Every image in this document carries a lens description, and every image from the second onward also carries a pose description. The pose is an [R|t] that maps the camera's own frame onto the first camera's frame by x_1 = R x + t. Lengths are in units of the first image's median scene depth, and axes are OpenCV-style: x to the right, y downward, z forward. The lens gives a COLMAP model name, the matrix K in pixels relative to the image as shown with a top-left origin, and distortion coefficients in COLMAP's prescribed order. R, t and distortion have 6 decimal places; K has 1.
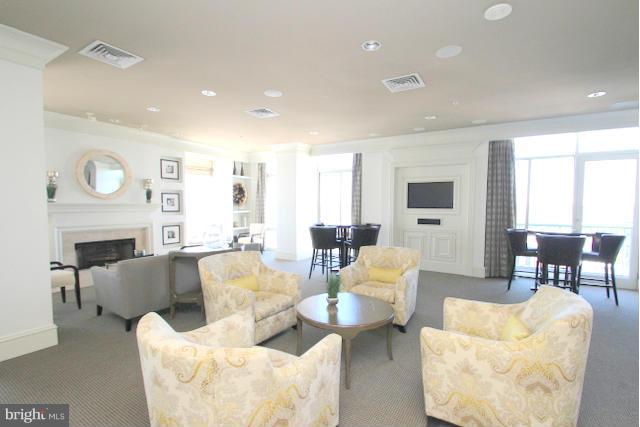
lens RADIAL K [[301.7, 0, 320.3], [0, 301.7, 217.8], [0, 0, 1]] dist [-0.005065, -0.005234]
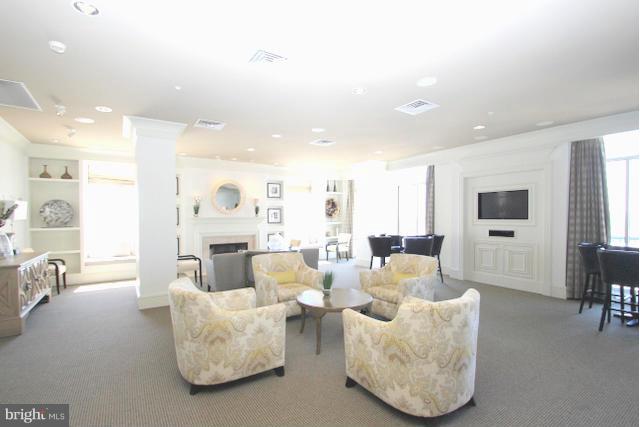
lens RADIAL K [[301.7, 0, 319.7], [0, 301.7, 216.2], [0, 0, 1]] dist [-0.005065, -0.005234]
pose [[0.902285, -0.009802, -0.431030, 0.274264], [-0.009533, 0.999044, -0.042674, 0.004699], [0.431036, 0.042613, 0.901328, -0.091077]]
